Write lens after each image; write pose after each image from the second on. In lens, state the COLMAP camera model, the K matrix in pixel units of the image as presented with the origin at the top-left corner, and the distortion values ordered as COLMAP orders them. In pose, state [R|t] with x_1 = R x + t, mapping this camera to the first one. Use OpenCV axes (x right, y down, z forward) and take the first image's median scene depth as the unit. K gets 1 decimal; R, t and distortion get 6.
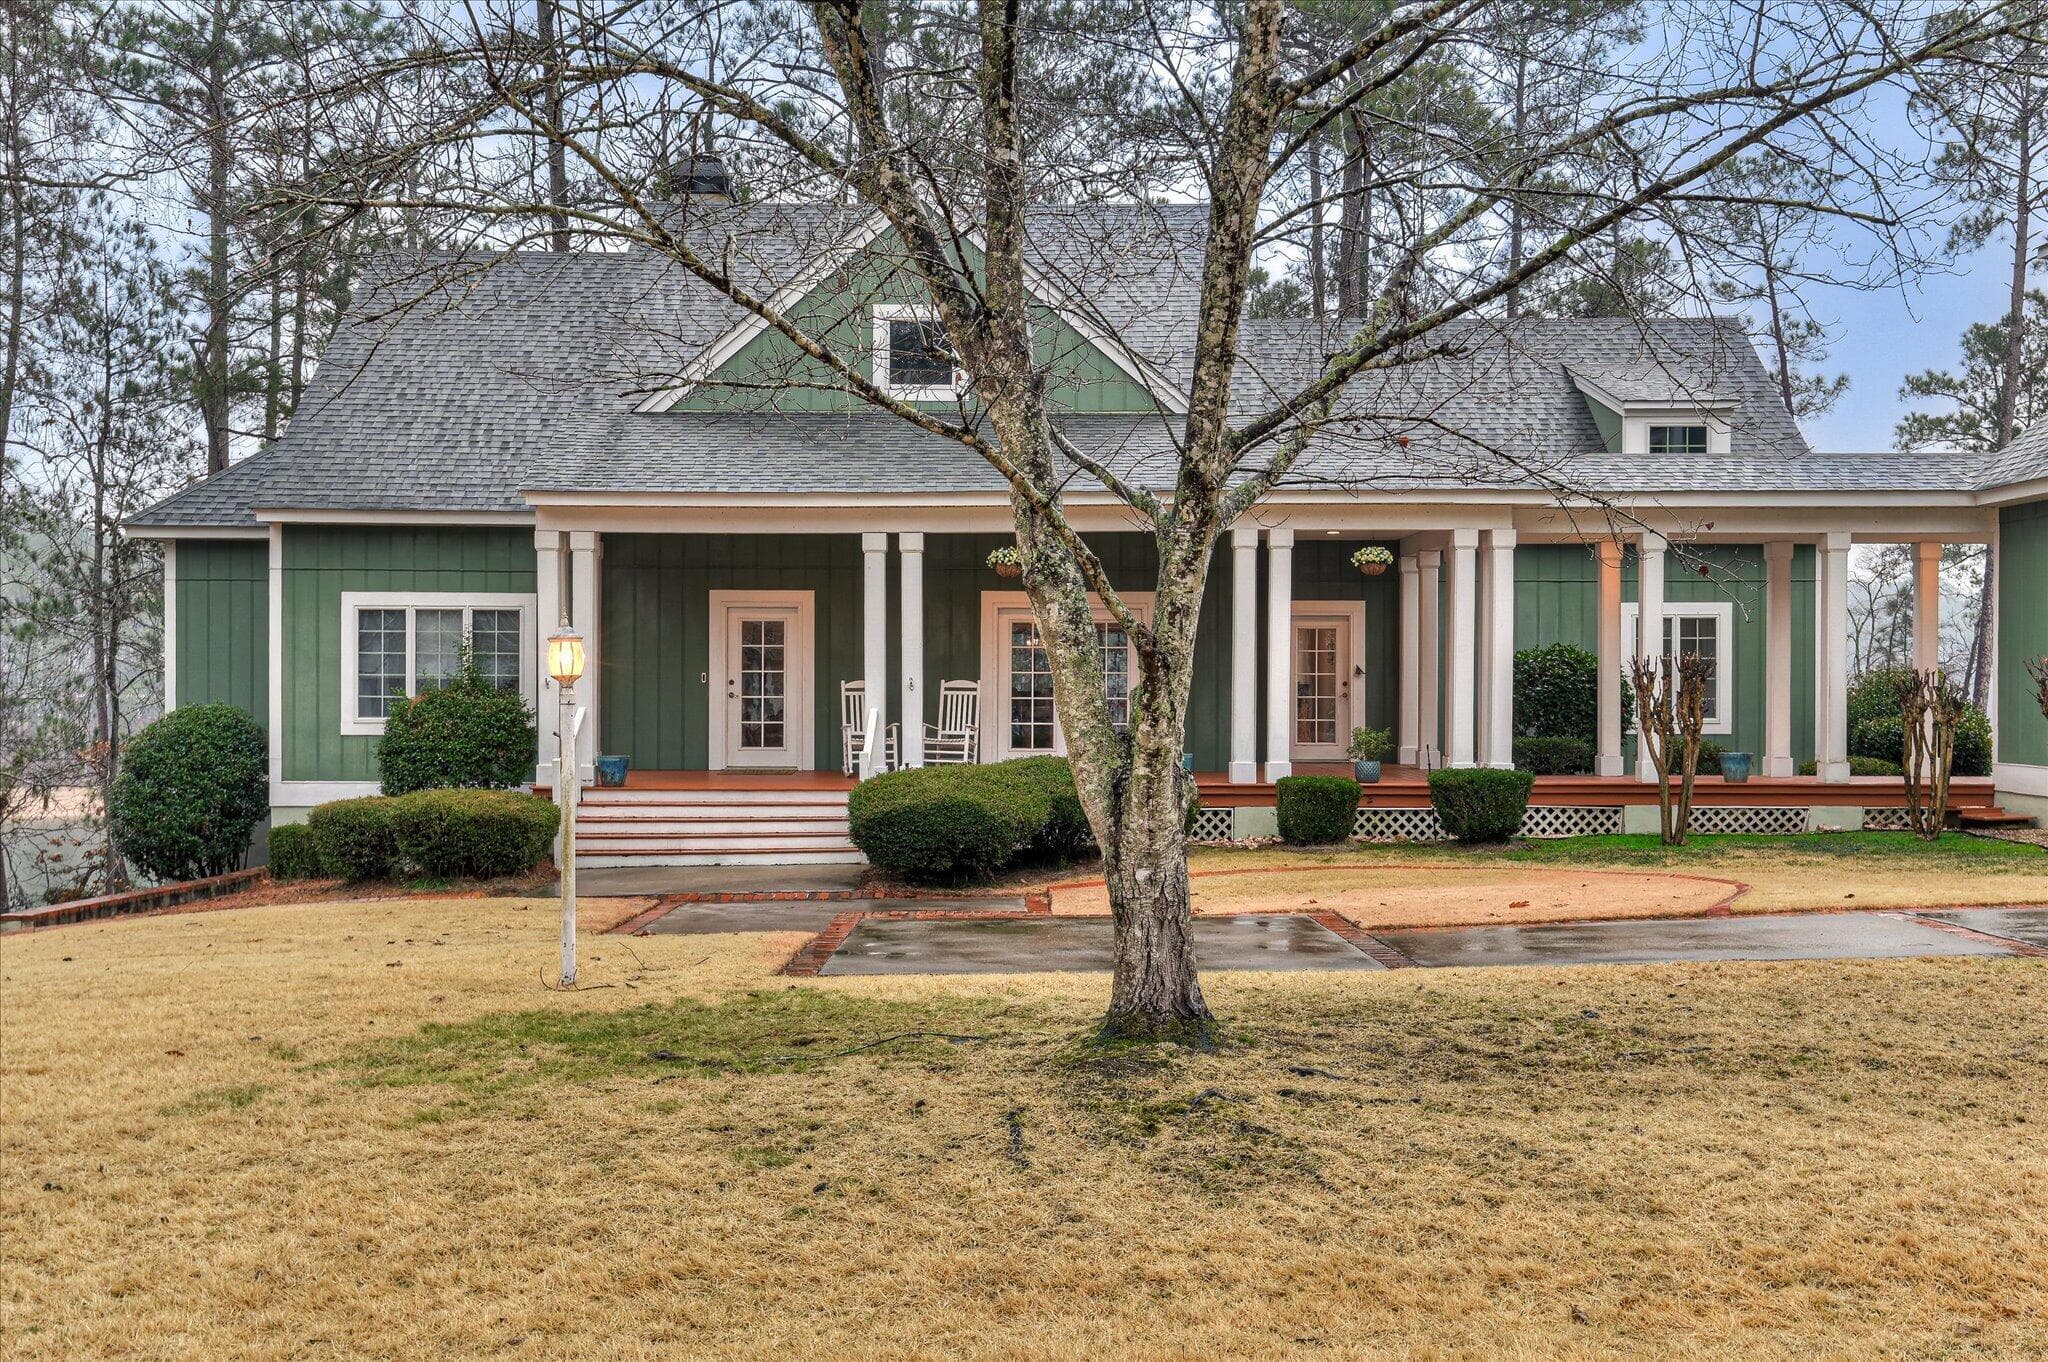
lens RADIAL K [[1989.9, 0, 1016.9], [0, 1989.9, 691.5], [0, 0, 1]] dist [0.047991, 0.000000]
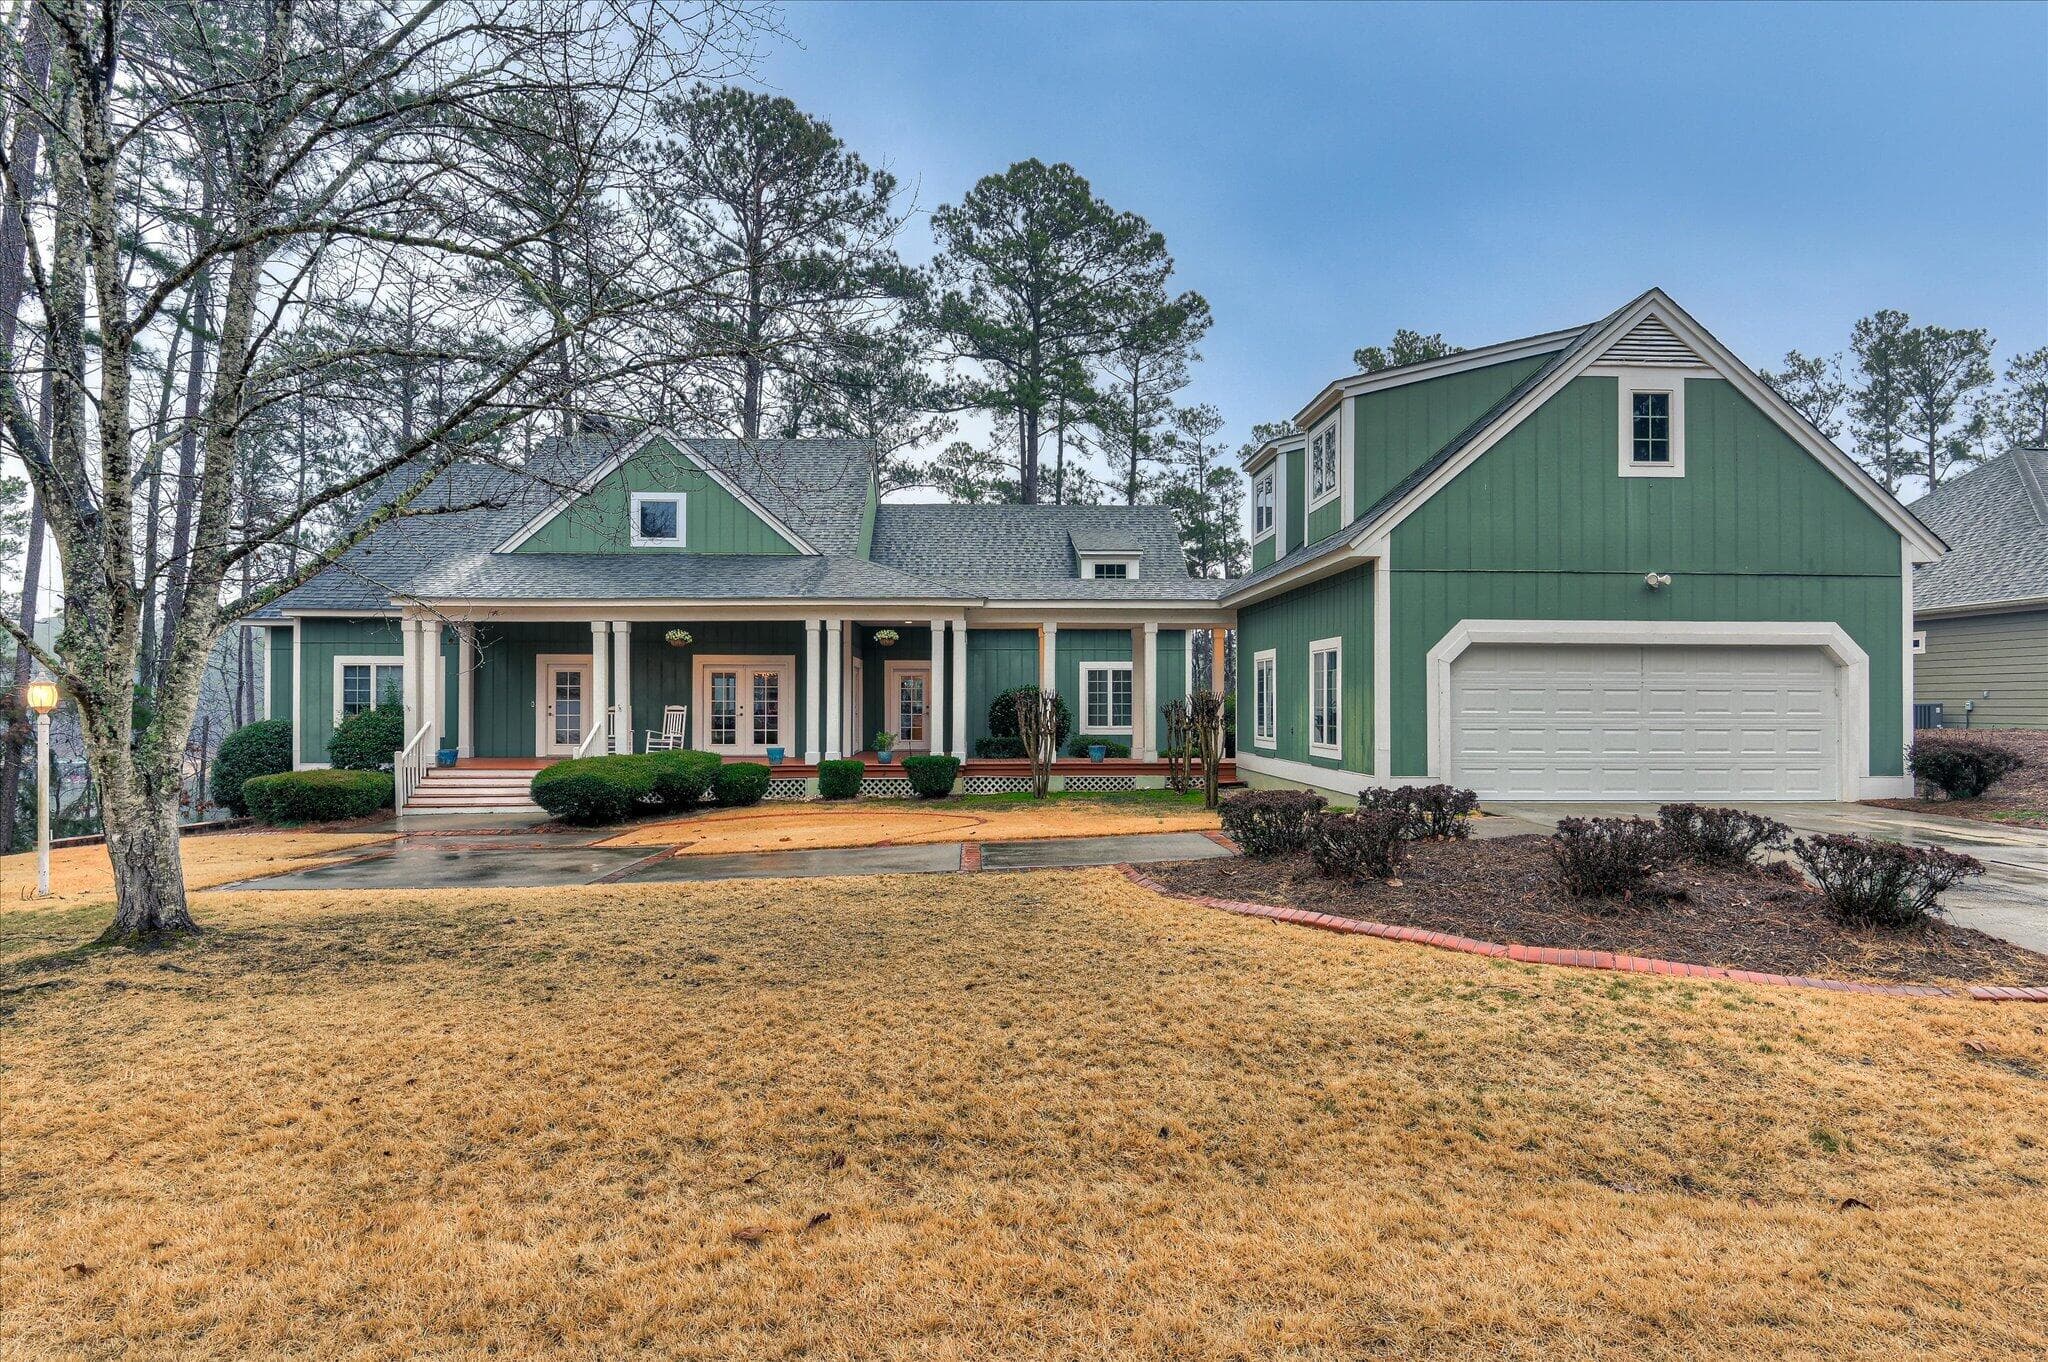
lens RADIAL K [[1063.6, 0, 1015.0], [0, 1063.6, 699.5], [0, 0, 1]] dist [-0.000166, -0.003209]
pose [[0.999548, -0.001176, 0.030029, 0.246537], [0.001442, 0.999960, -0.008832, -0.002332], [-0.030018, 0.008871, 0.999510, 0.051798]]
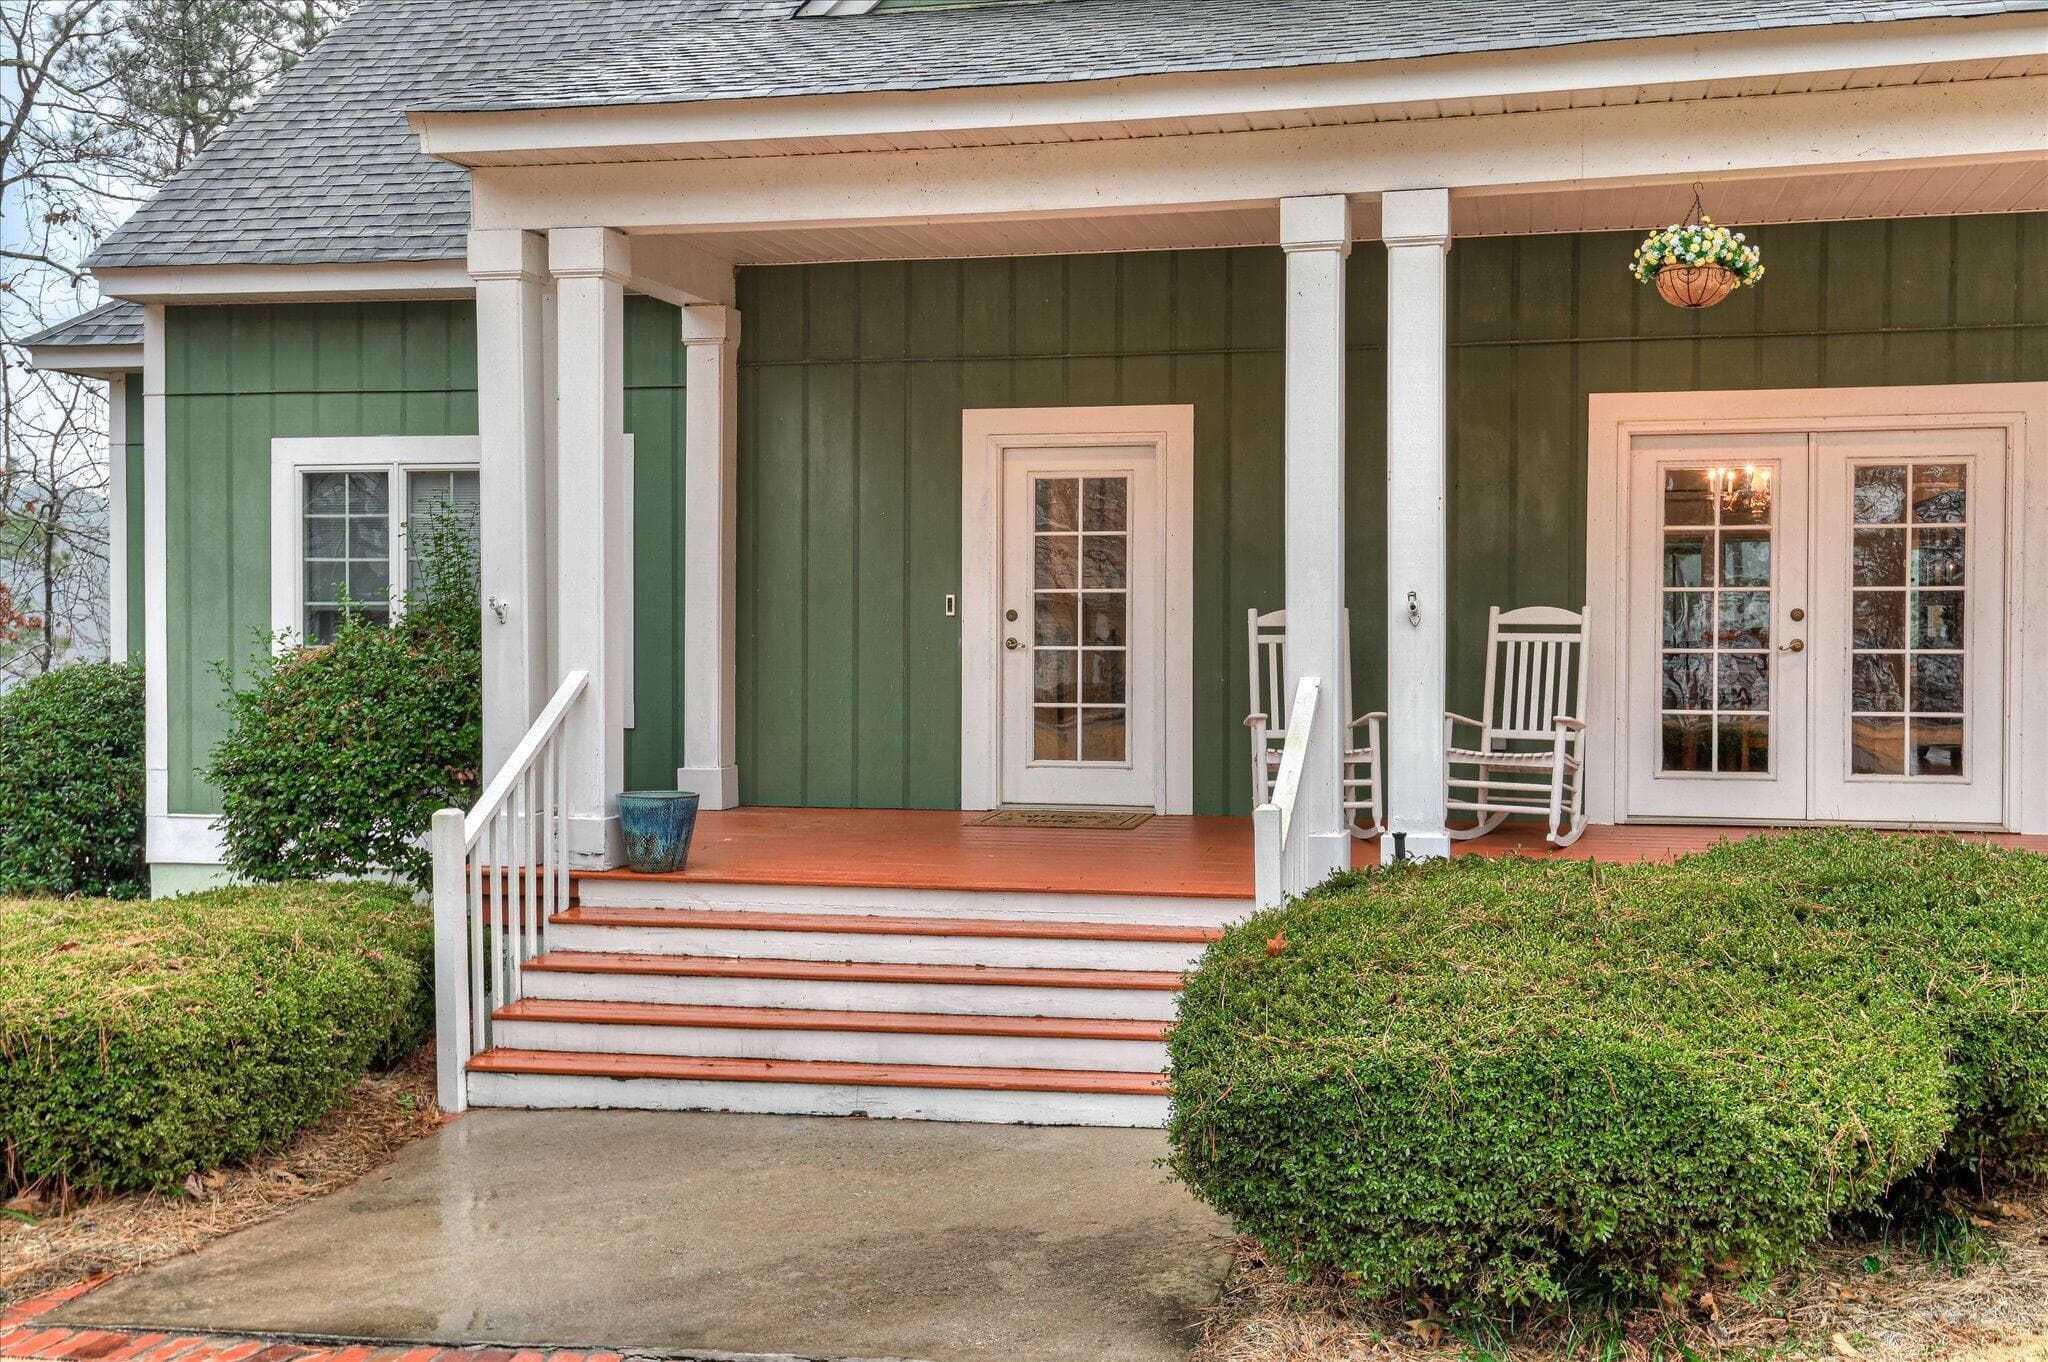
lens RADIAL K [[1989.9, 0, 1103.1], [0, 1989.9, 651.2], [0, 0, 1]] dist [0.047991, 0.000000]
pose [[0.976945, 0.000872, -0.213489, -0.028549], [-0.000769, 1.000000, 0.000567, 0.003433], [0.213489, -0.000390, 0.976945, 0.586745]]
